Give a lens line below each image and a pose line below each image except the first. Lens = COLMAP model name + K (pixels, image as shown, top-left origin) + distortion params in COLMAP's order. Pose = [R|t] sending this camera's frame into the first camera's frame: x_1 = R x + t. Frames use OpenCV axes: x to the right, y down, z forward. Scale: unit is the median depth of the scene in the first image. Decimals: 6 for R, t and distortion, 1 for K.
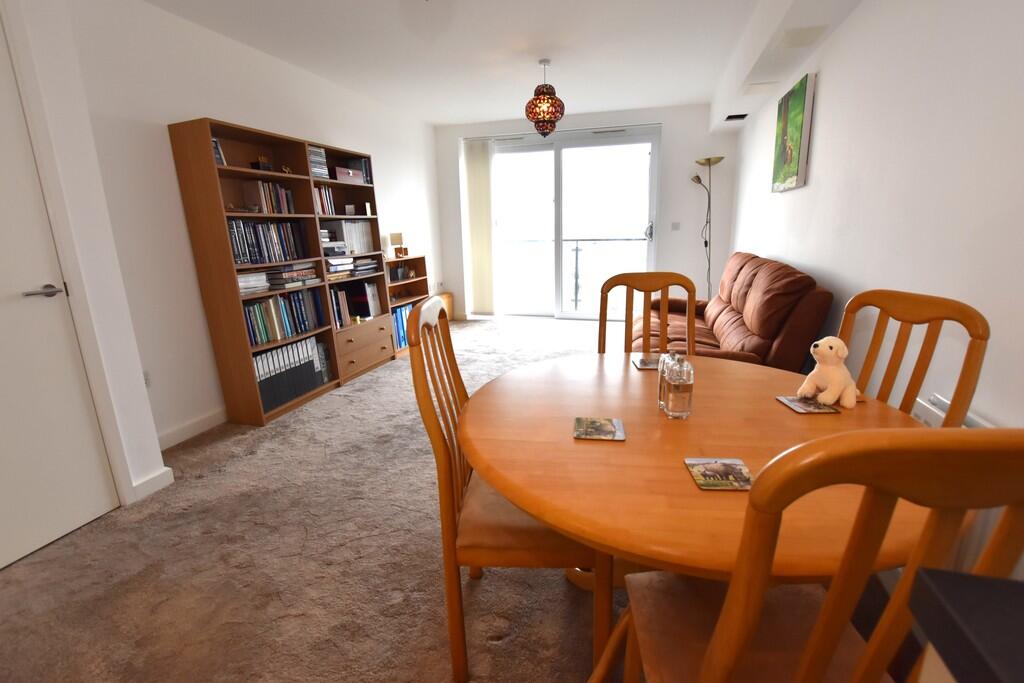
lens RADIAL K [[463.2, 0, 511.6], [0, 463.2, 339.4], [0, 0, 1]] dist [-0.020446, 0.001837]
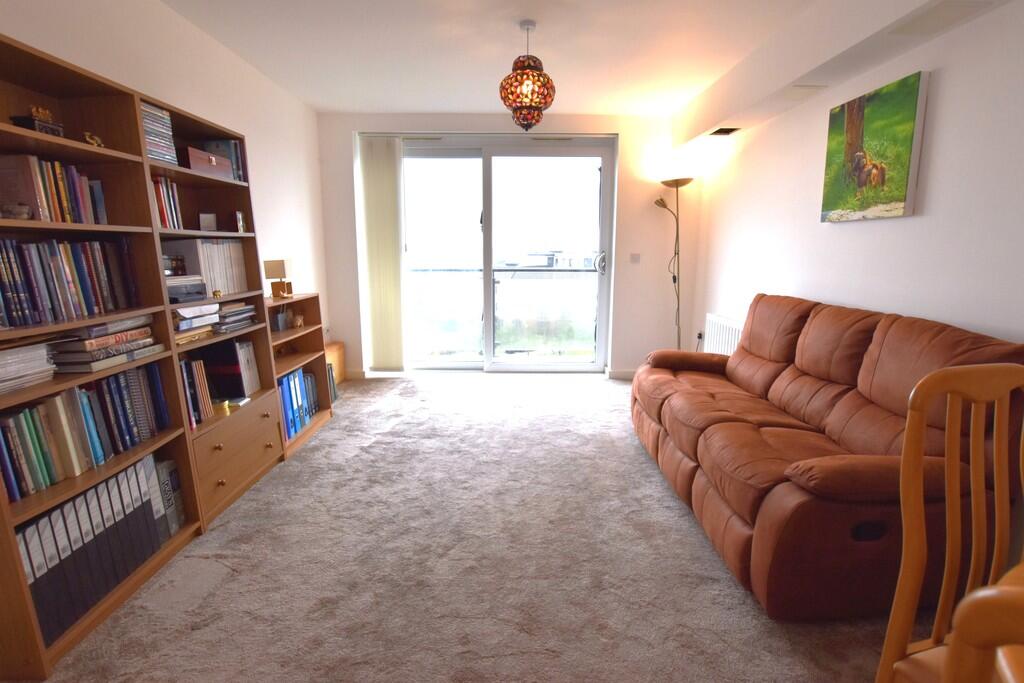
lens RADIAL K [[506.3, 0, 512.7], [0, 506.3, 343.8], [0, 0, 1]] dist [-0.019349, -0.000072]
pose [[0.956605, -0.028563, 0.289983, -0.185015], [0.045284, 0.997665, -0.051116, -0.080969], [-0.287846, 0.062030, 0.955666, 0.306963]]
